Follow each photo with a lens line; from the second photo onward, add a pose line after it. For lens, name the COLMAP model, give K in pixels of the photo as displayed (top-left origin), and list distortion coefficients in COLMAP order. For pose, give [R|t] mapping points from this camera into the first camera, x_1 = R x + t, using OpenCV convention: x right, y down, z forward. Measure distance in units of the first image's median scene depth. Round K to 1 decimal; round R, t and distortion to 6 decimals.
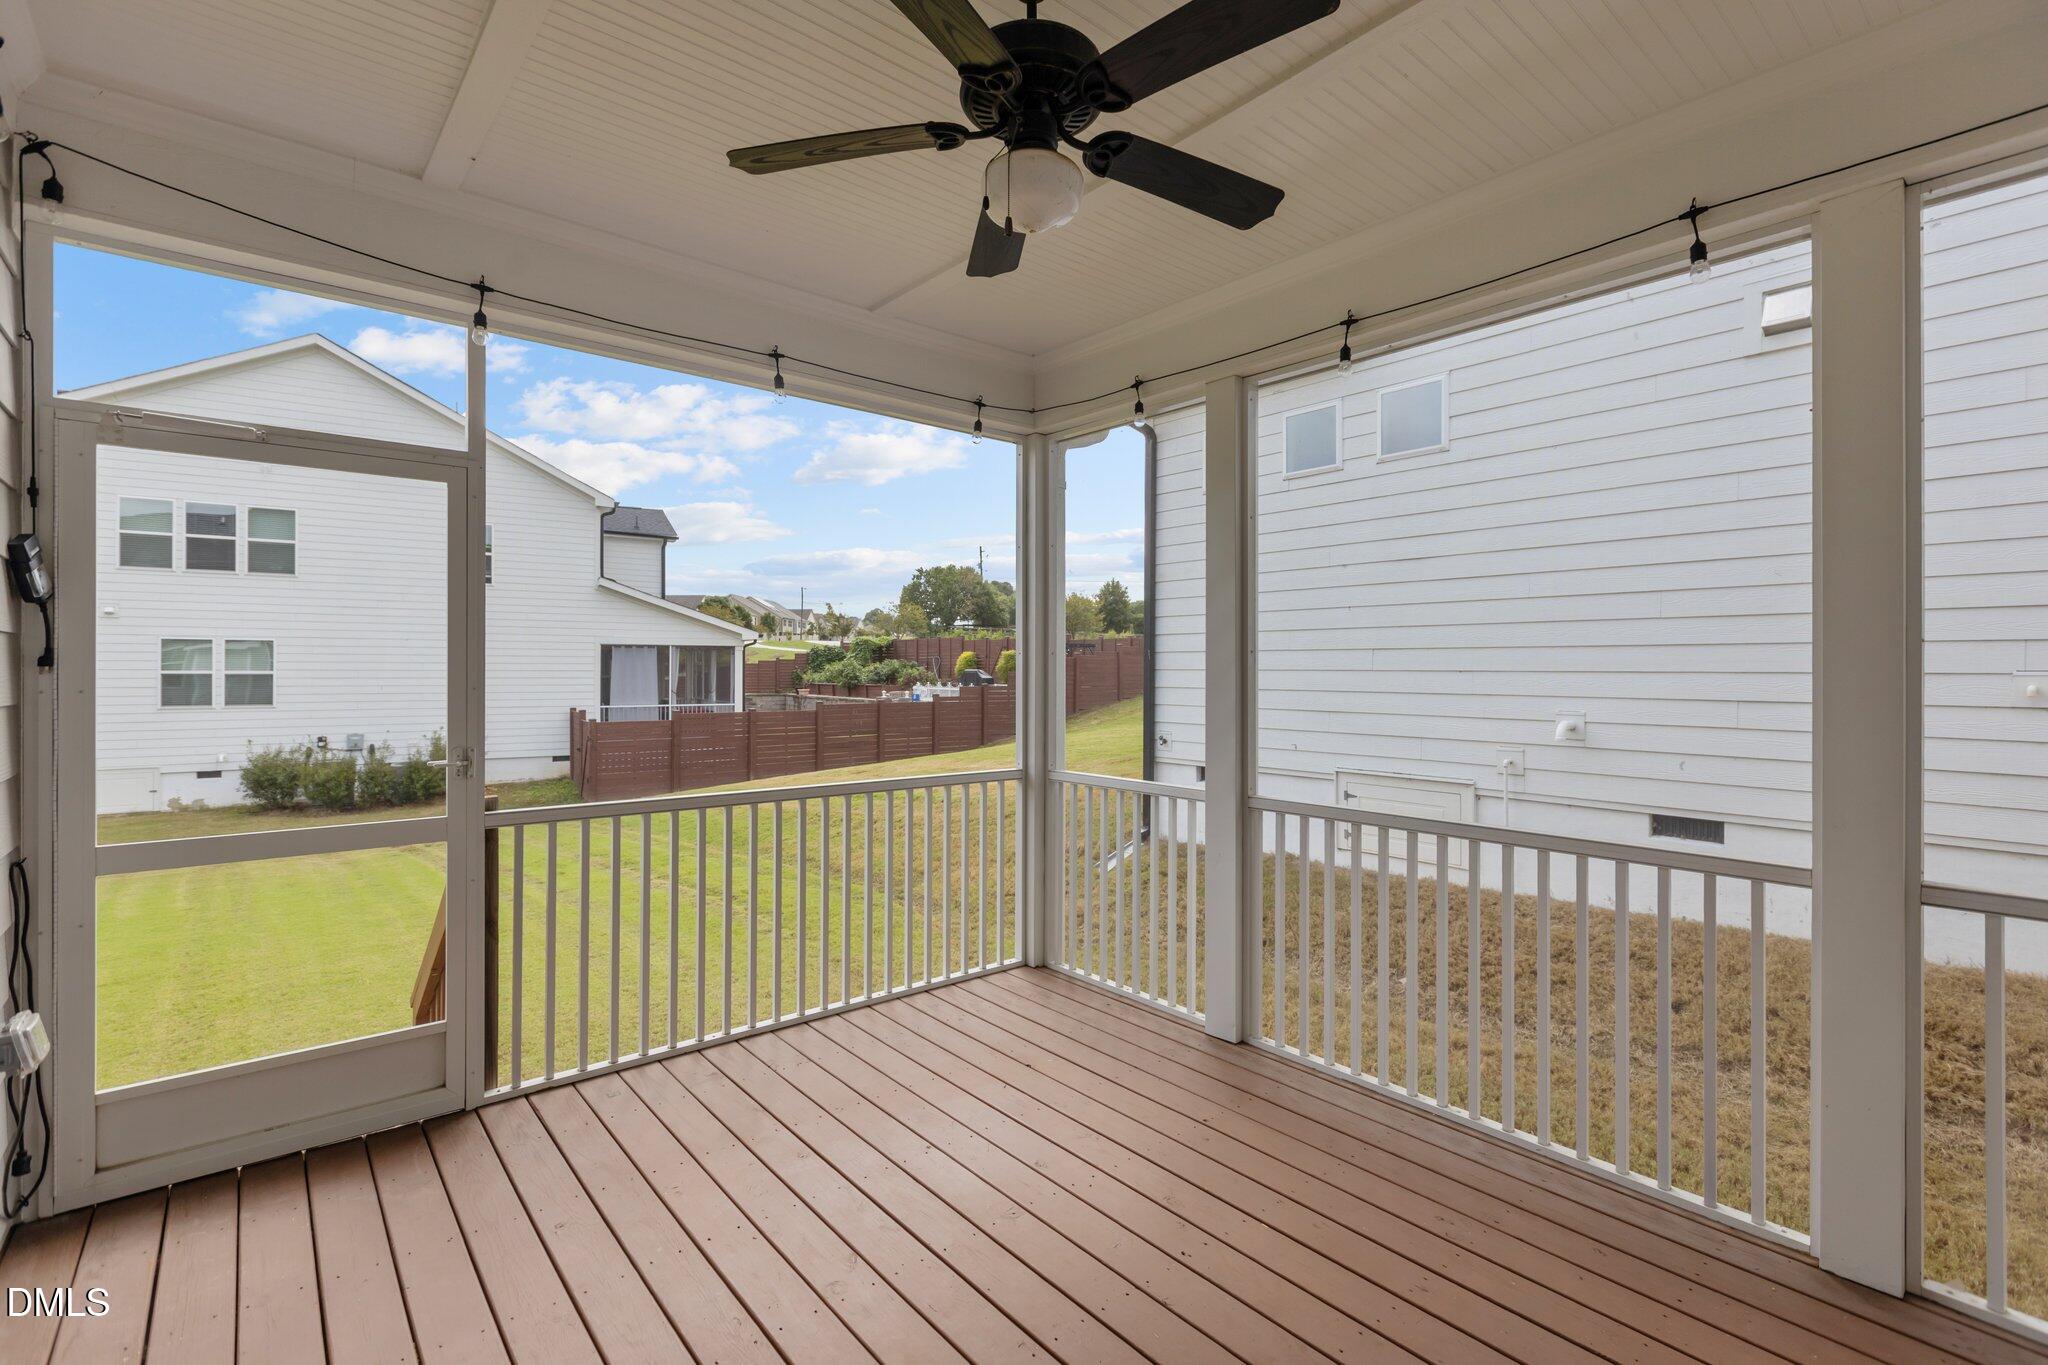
lens RADIAL K [[918.2, 0, 1026.2], [0, 918.2, 685.1], [0, 0, 1]] dist [0.001216, 0.000147]
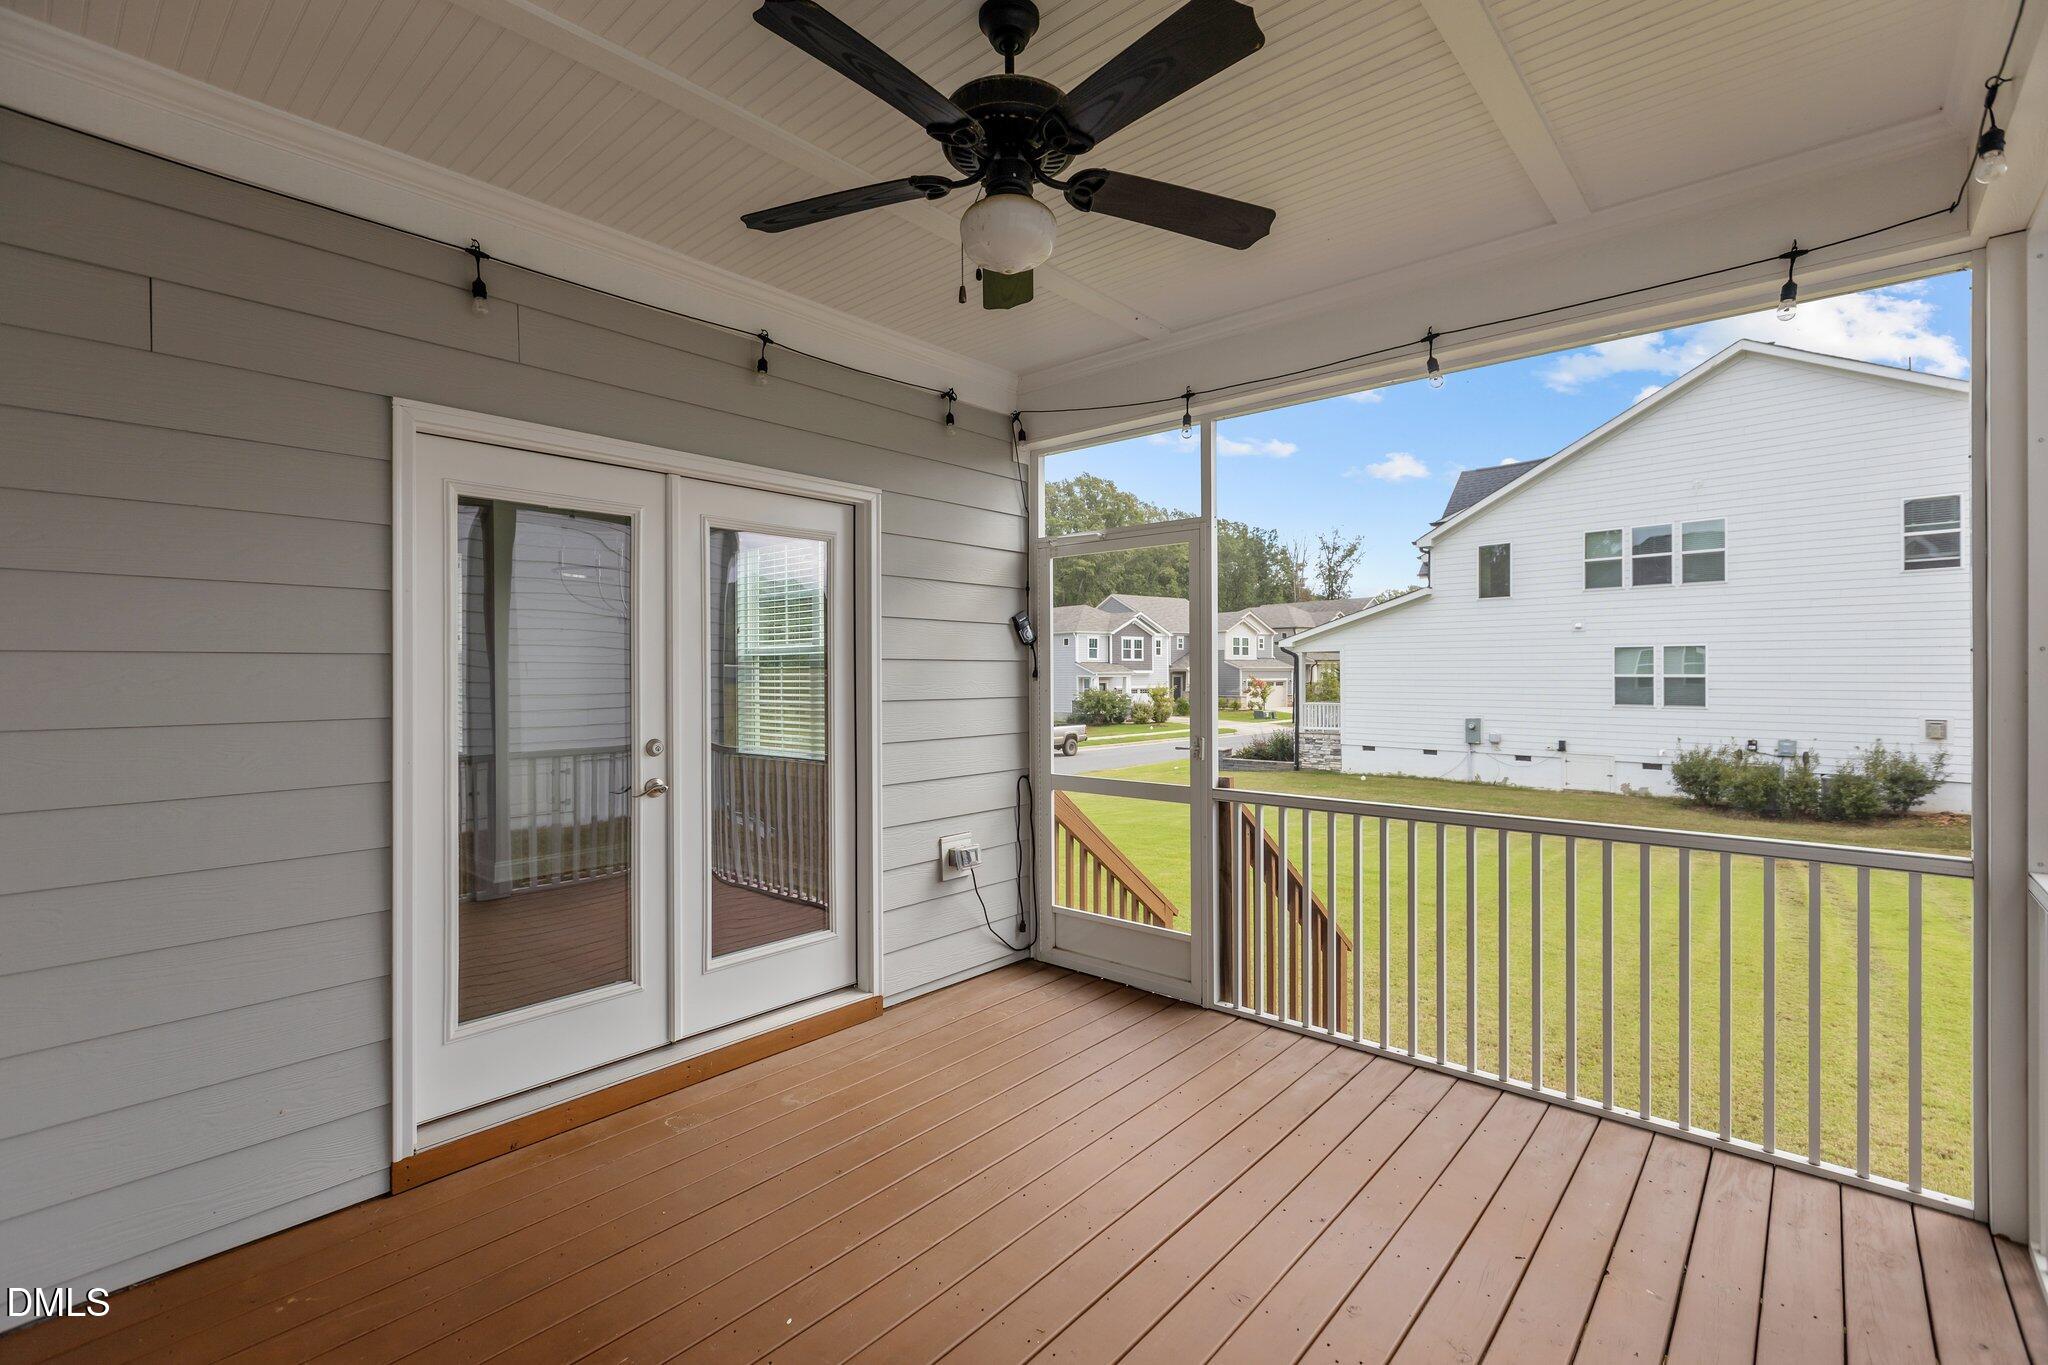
lens RADIAL K [[924.2, 0, 1061.3], [0, 924.2, 667.8], [0, 0, 1]] dist [0.026602, -0.000337]
pose [[0.178148, -0.009868, -0.983954, 0.107669], [-0.010744, 0.999871, -0.011973, -0.001999], [0.983945, 0.012704, 0.178019, 0.086276]]
